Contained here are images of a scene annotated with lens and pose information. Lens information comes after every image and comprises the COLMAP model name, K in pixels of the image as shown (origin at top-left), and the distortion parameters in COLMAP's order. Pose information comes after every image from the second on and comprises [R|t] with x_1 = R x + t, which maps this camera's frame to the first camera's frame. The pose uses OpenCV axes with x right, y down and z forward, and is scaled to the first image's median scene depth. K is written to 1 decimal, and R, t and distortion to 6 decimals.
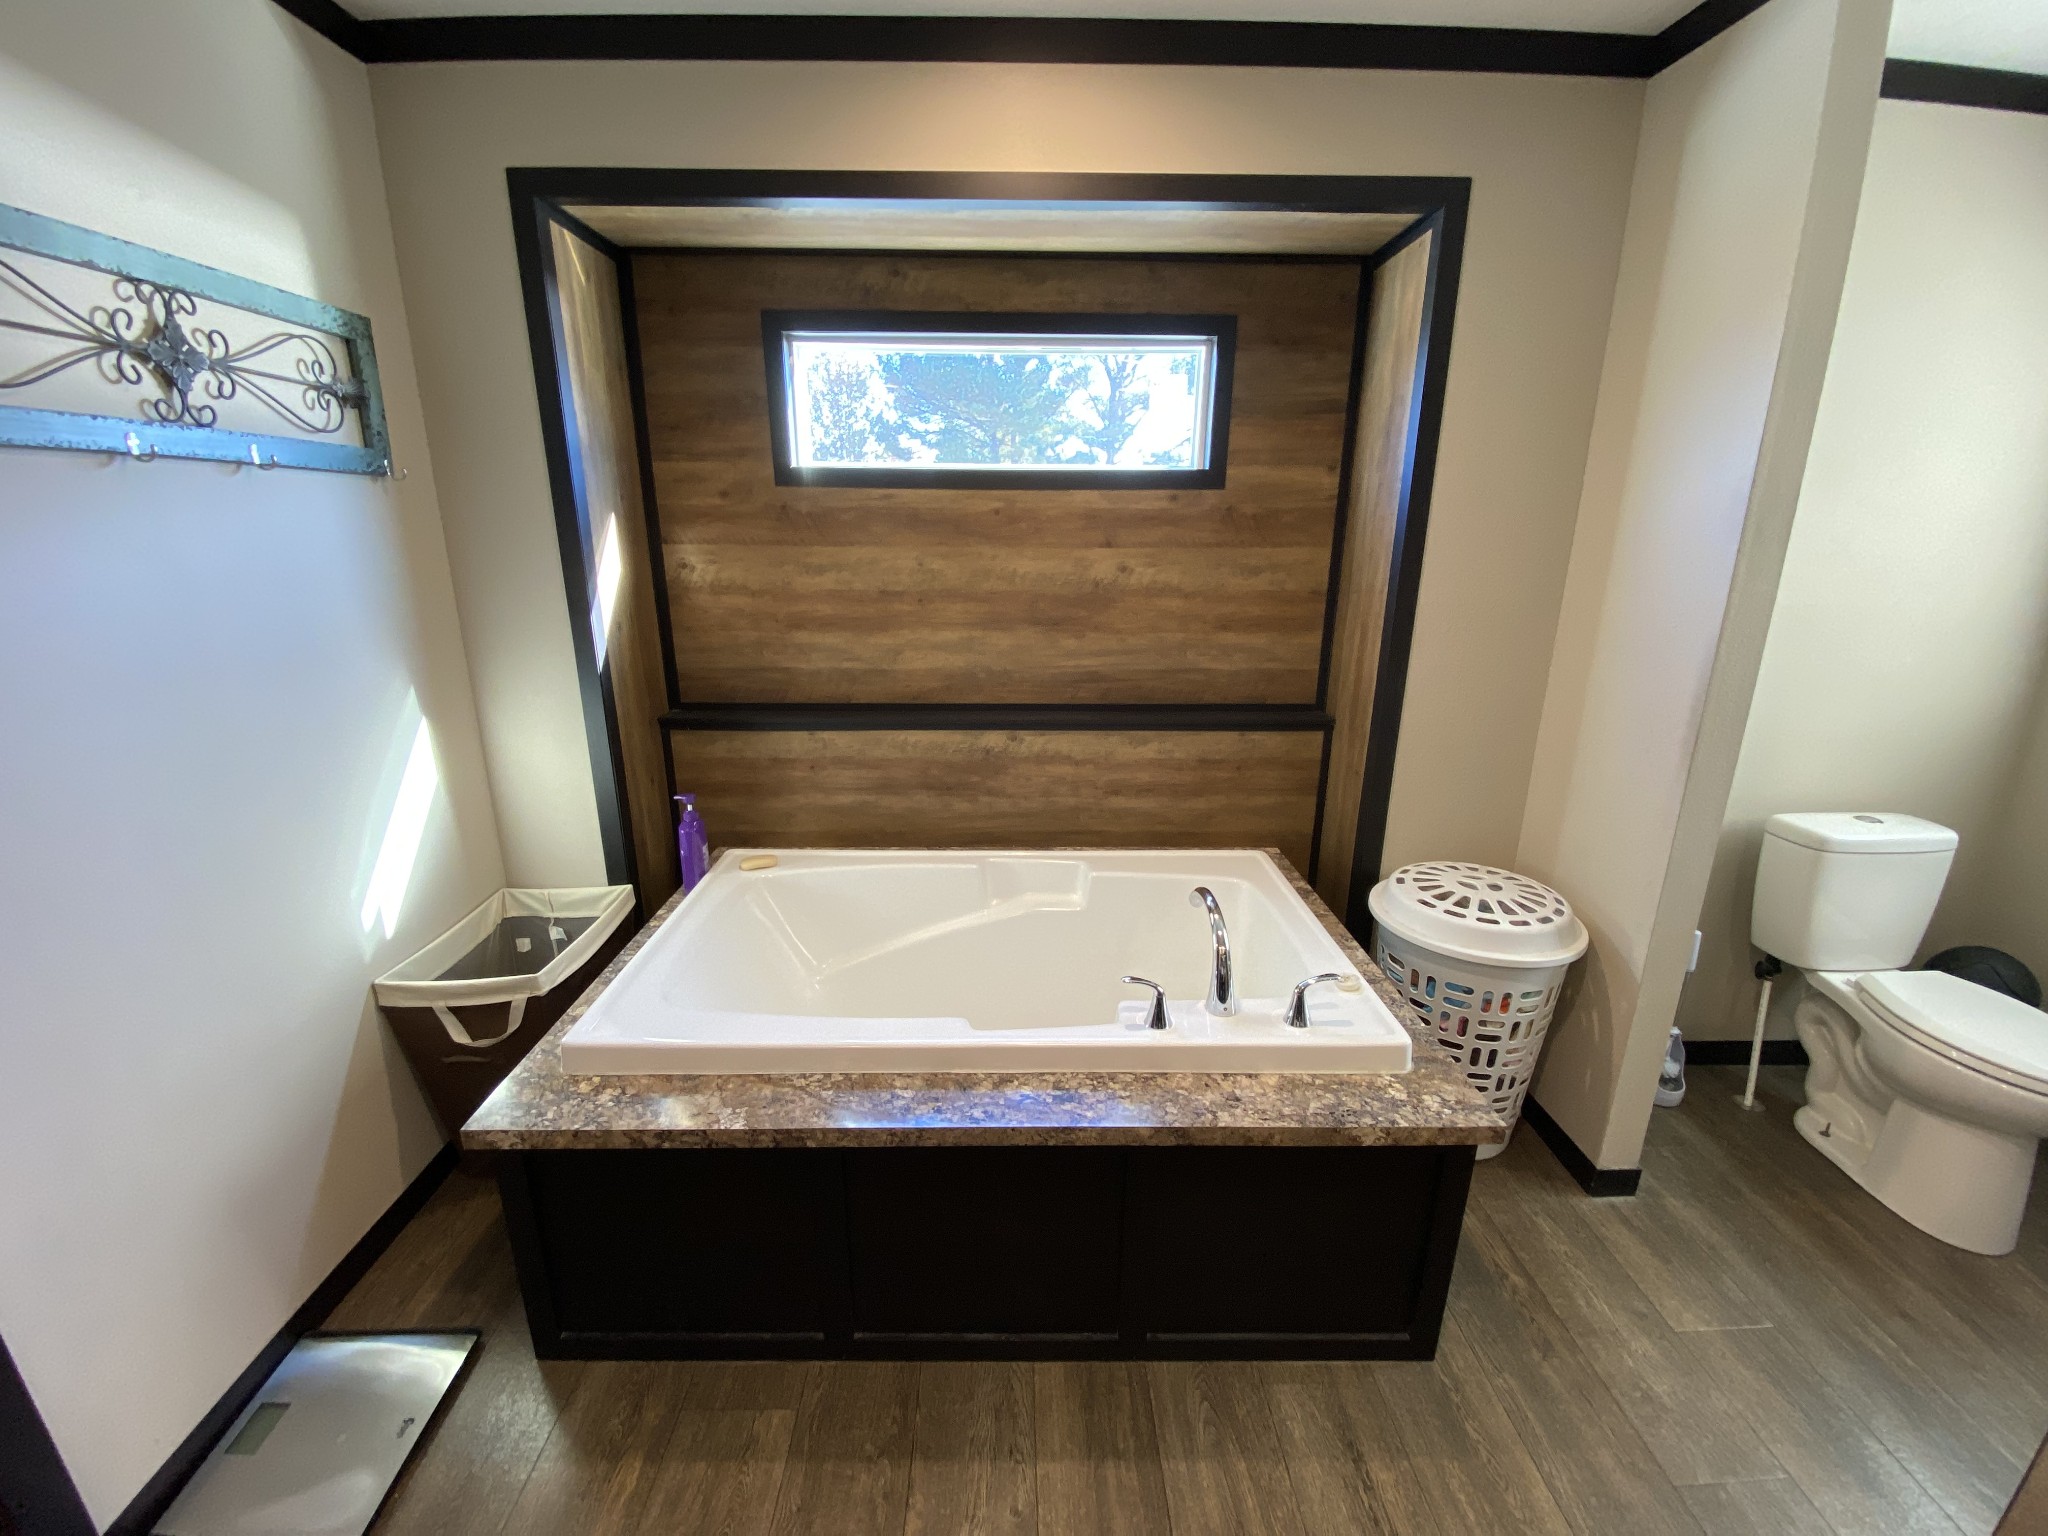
lens RADIAL K [[823.9, 0, 1018.6], [0, 823.9, 770.2], [0, 0, 1]] dist [0.044143, -0.031932]
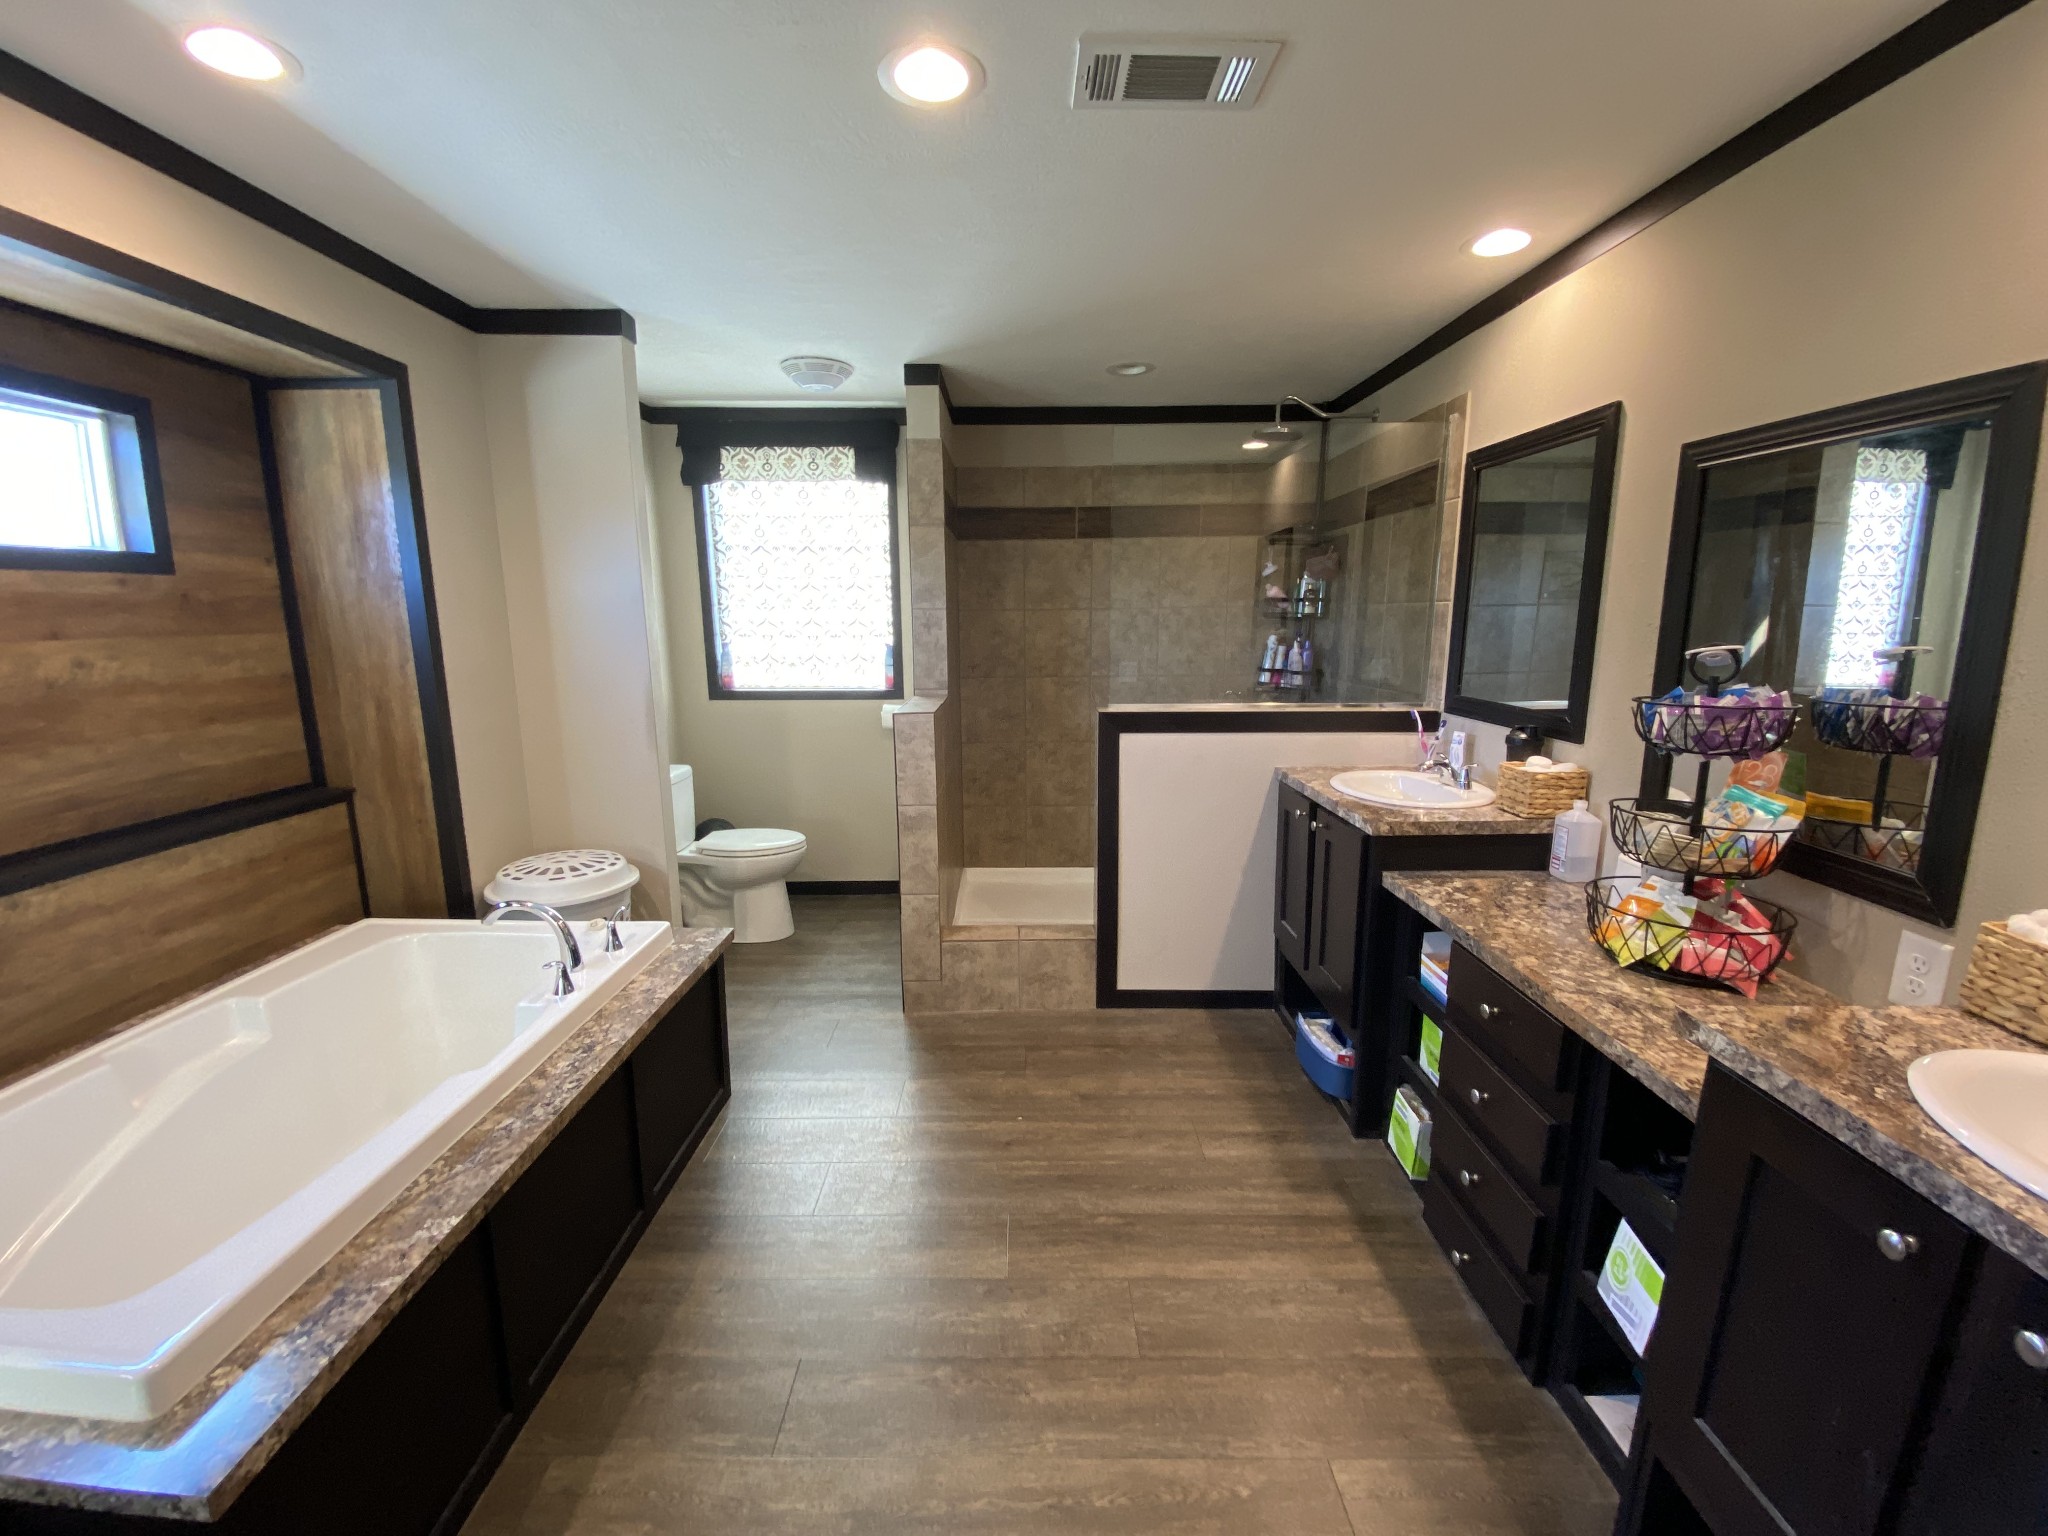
lens RADIAL K [[823.9, 0, 1018.6], [0, 823.9, 770.2], [0, 0, 1]] dist [0.044143, -0.031932]
pose [[0.009901, -0.181124, 0.983410, -0.680476], [0.280939, 0.944350, 0.171102, -0.026827], [-0.959674, 0.274584, 0.060235, 0.100261]]
